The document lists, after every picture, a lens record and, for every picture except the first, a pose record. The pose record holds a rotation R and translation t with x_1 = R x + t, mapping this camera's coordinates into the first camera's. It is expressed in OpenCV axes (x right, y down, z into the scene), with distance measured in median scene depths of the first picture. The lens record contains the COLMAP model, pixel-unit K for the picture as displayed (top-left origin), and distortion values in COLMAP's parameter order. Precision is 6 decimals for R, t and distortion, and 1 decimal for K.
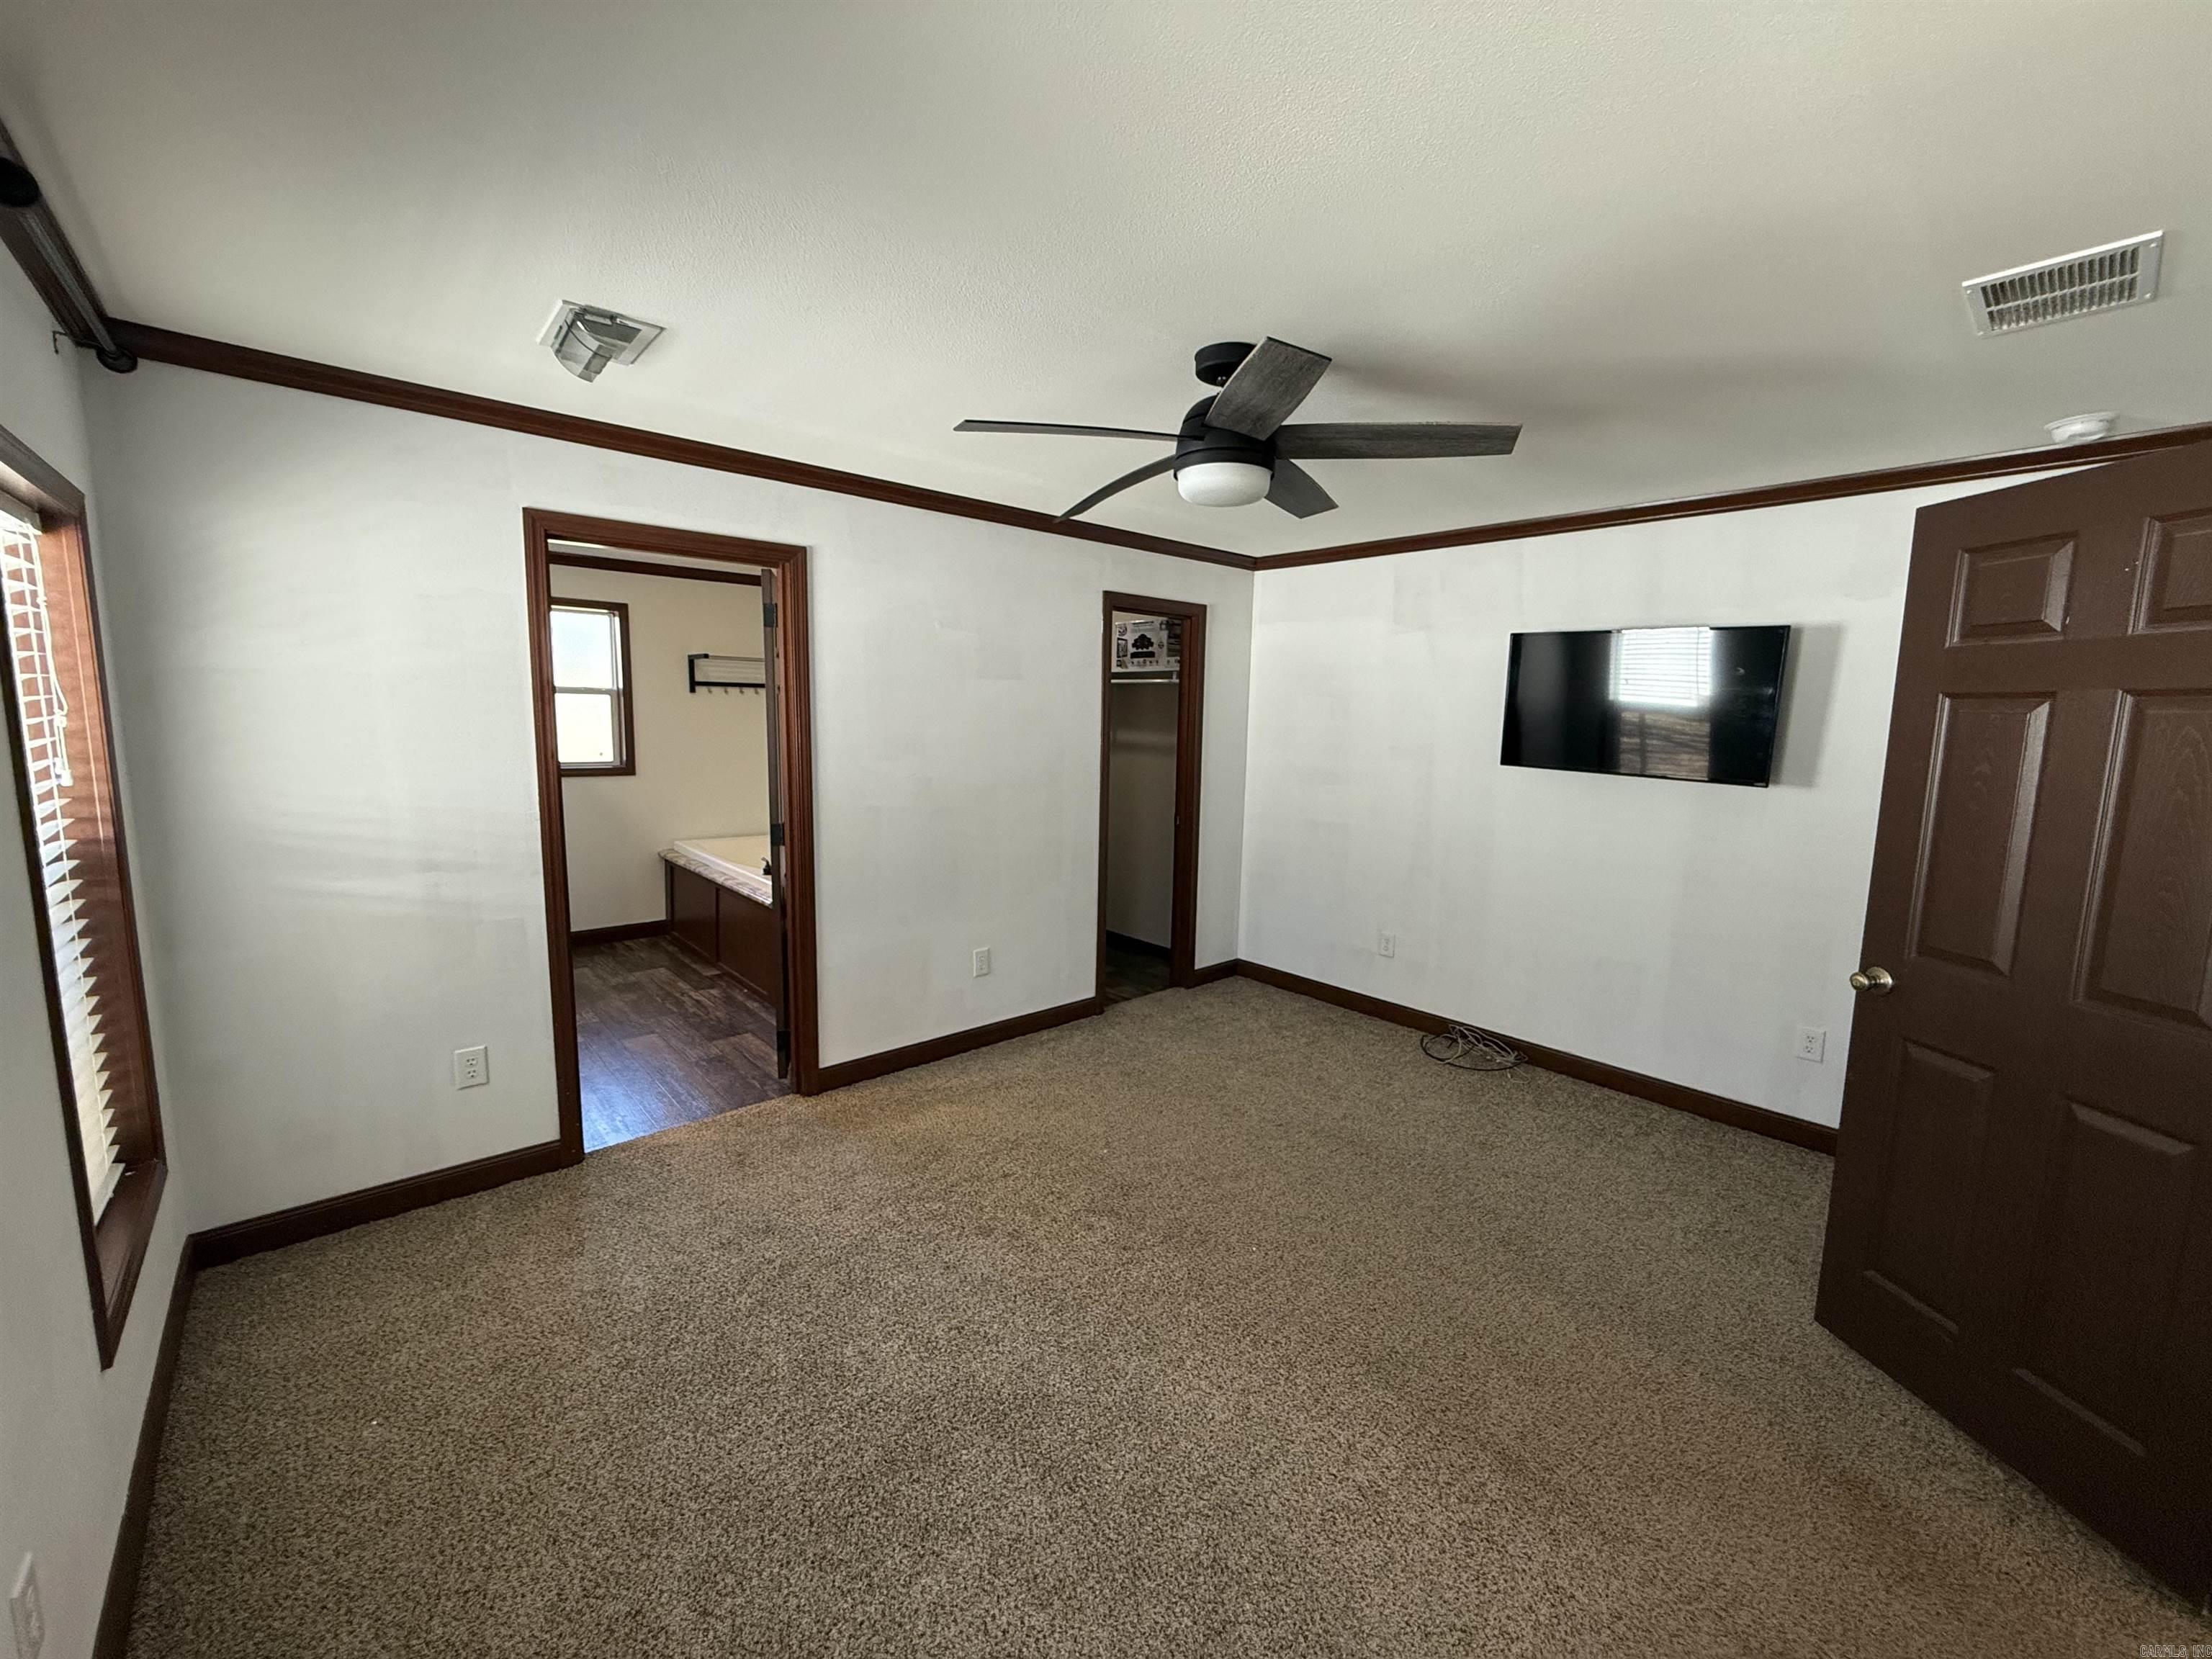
lens RADIAL K [[893.3, 0, 1098.3], [0, 893.3, 826.2], [0, 0, 1]] dist [0.001623, 0.000804]
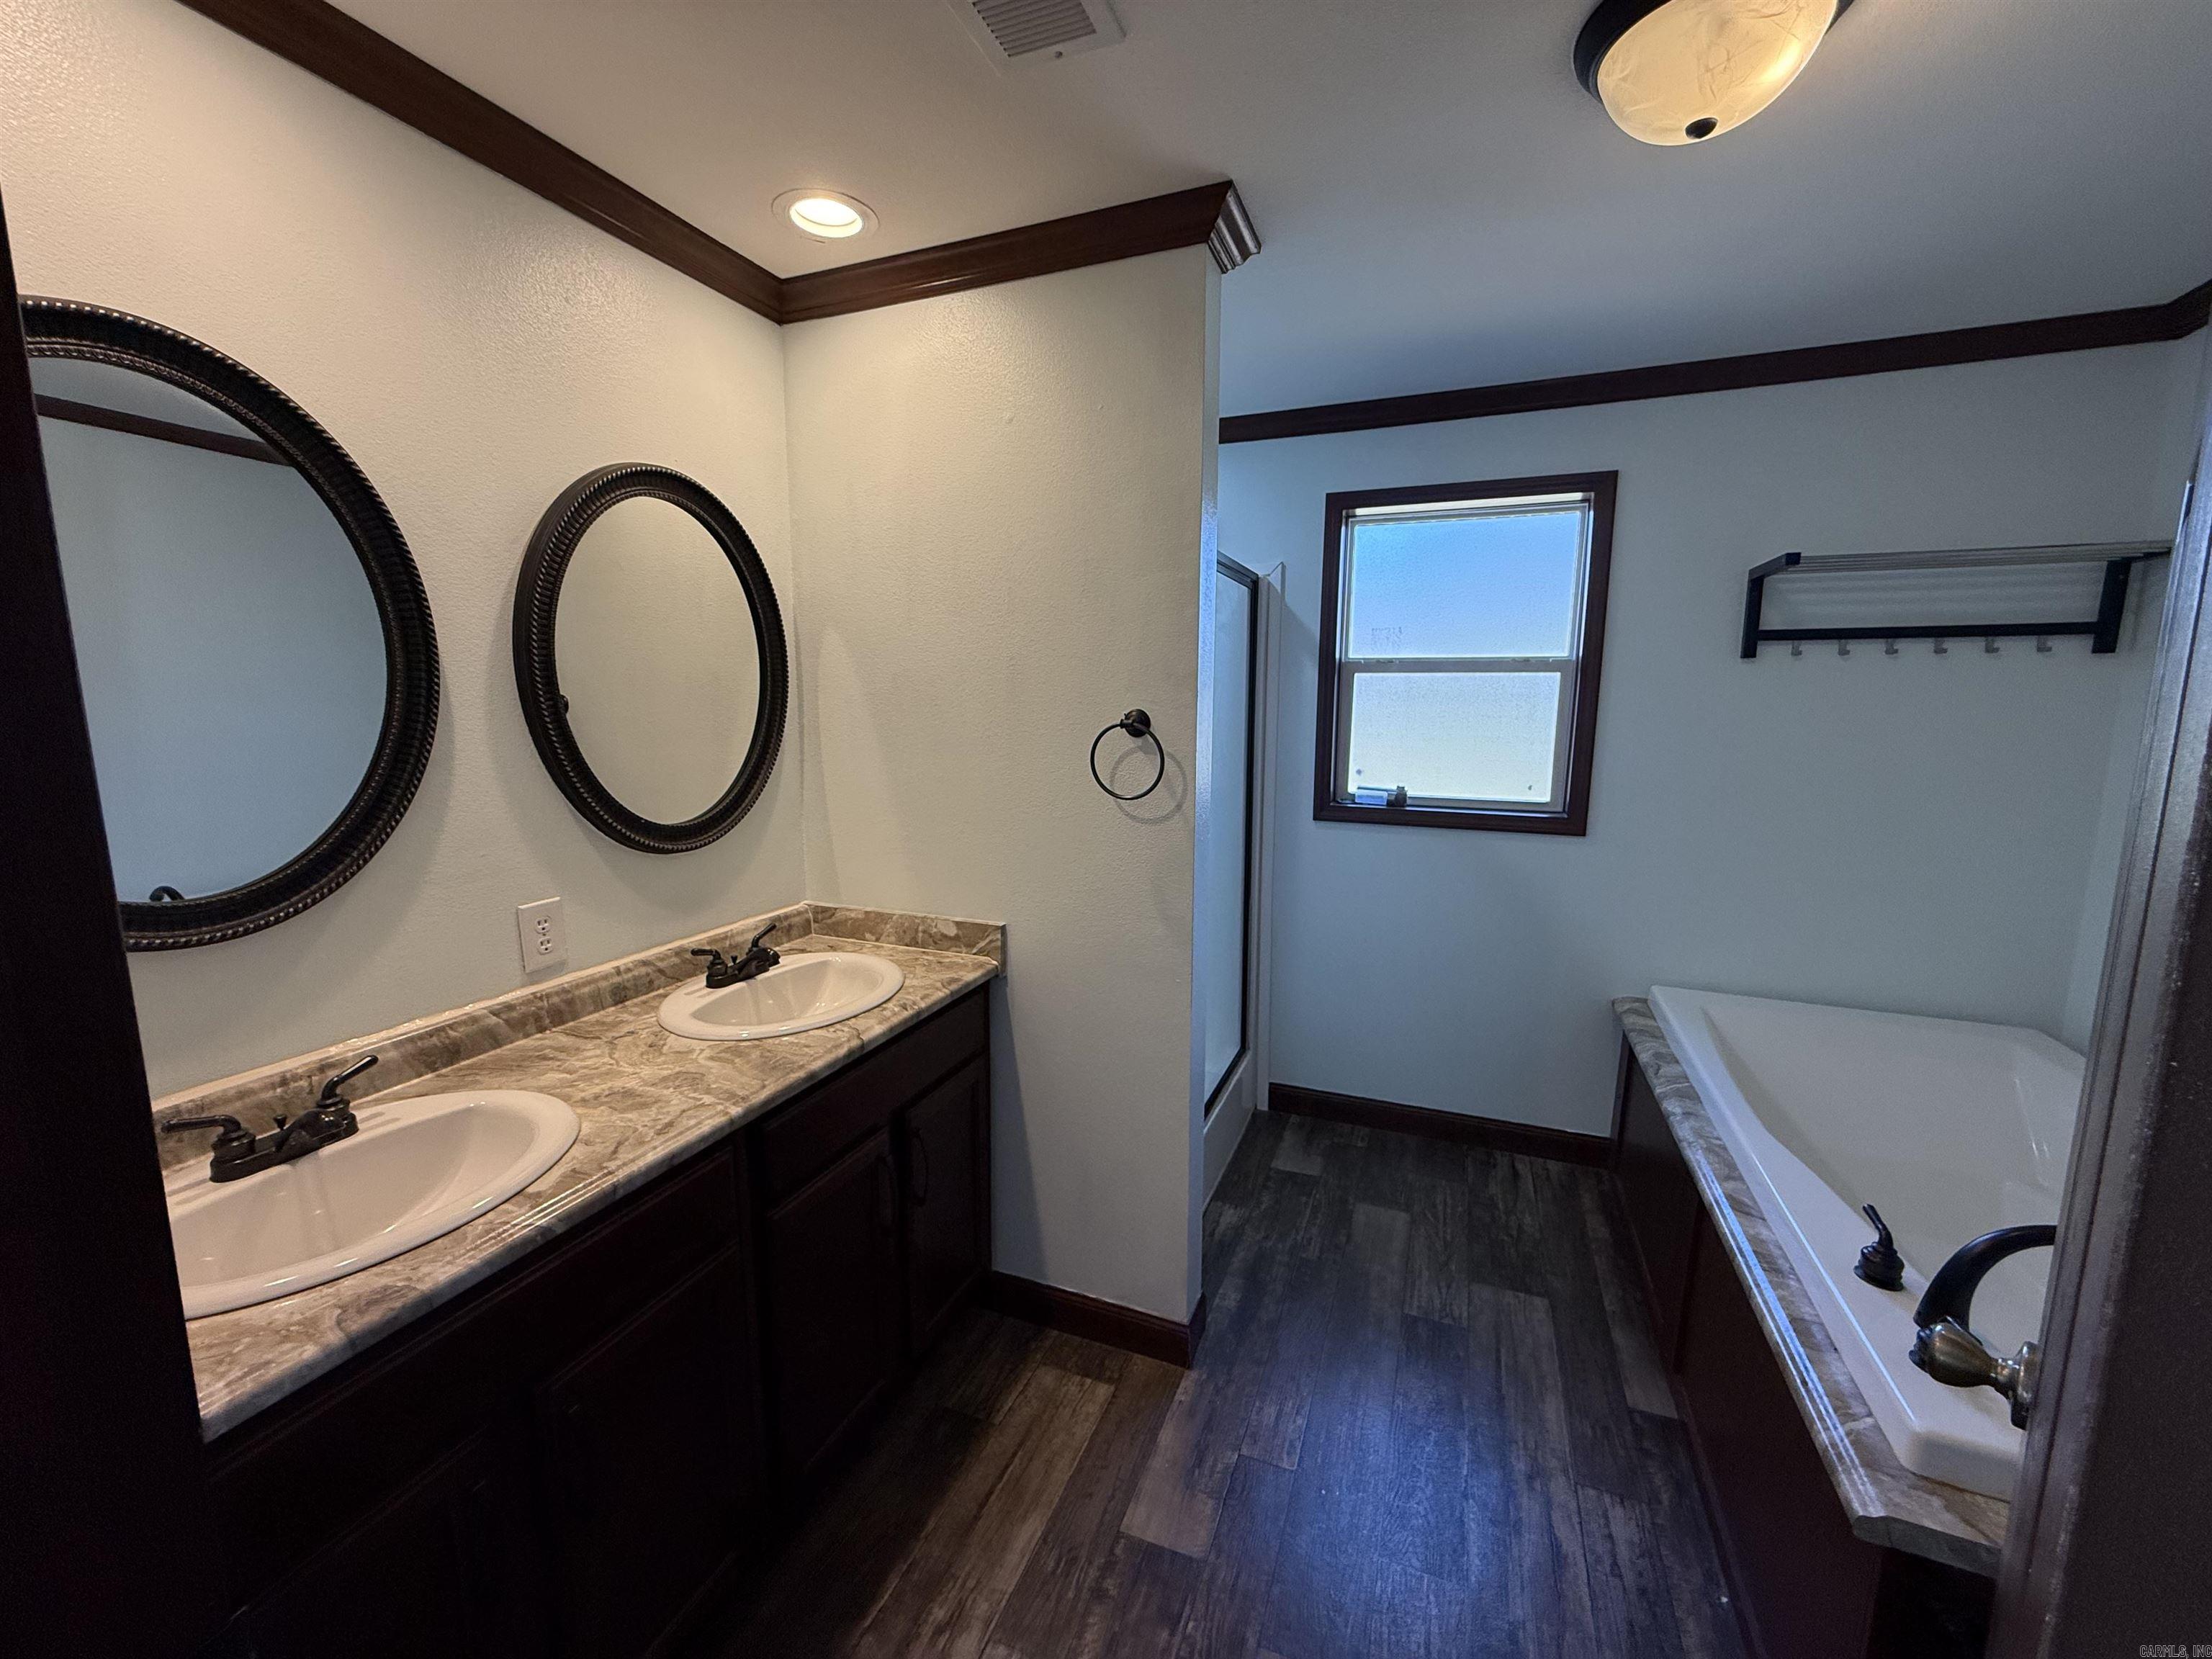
lens RADIAL K [[893.3, 0, 1095.9], [0, 893.3, 835.0], [0, 0, 1]] dist [0.001623, 0.000804]
pose [[0.444433, 0.115786, -0.888298, -0.207175], [-0.106317, 0.991421, 0.076036, -0.066160], [0.889481, 0.060648, 0.452930, 0.546462]]
